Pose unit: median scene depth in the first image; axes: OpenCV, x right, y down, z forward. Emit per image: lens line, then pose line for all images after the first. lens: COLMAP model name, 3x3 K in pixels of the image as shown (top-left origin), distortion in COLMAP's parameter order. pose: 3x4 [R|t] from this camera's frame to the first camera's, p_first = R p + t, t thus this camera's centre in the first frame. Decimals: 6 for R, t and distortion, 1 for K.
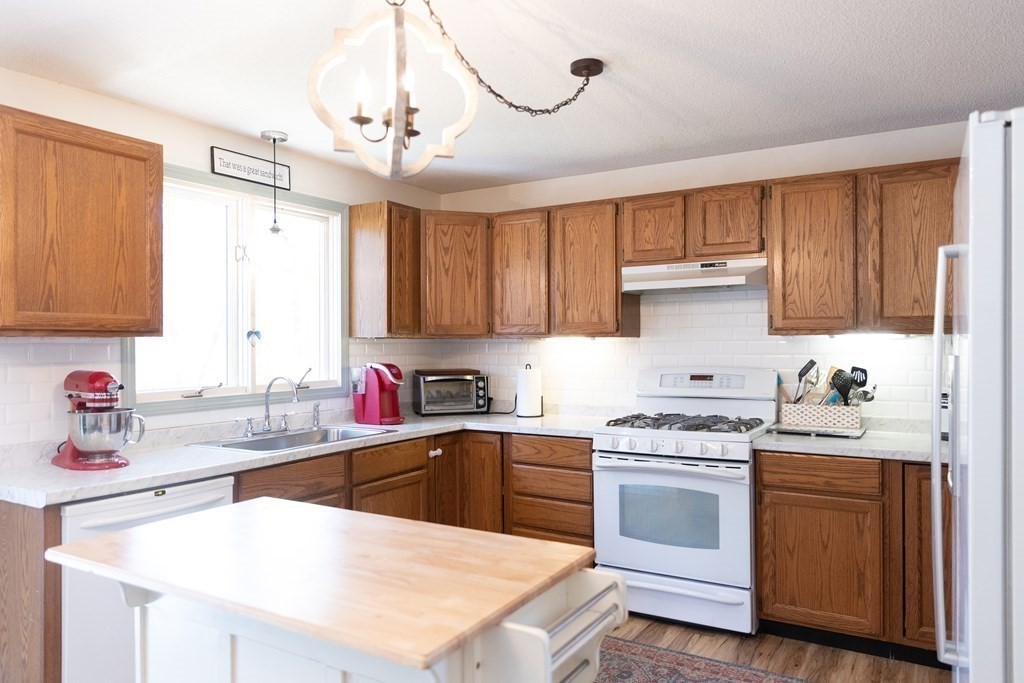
lens RADIAL K [[710.2, 0, 513.1], [0, 710.2, 342.6], [0, 0, 1]] dist [0.000634, 0.002307]
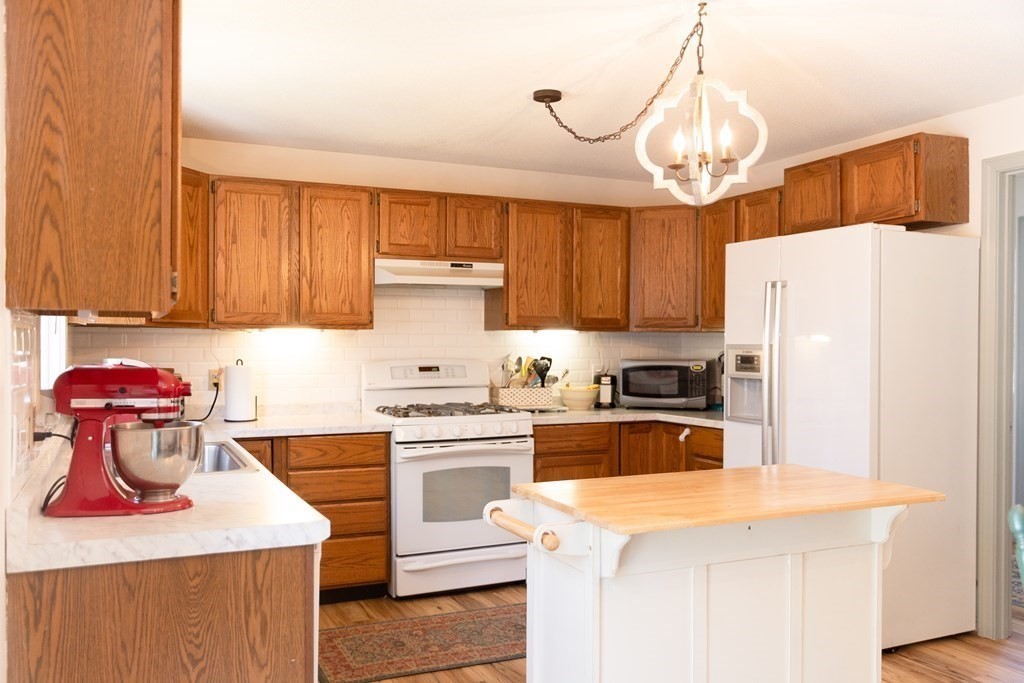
lens RADIAL K [[864.4, 0, 512.0], [0, 864.4, 341.5], [0, 0, 1]] dist [0.003428, -0.001327]
pose [[0.558585, 0.005815, 0.829427, -0.762397], [-0.007225, 0.999972, -0.002145, 0.010501], [-0.829416, -0.004794, 0.558611, 0.181150]]
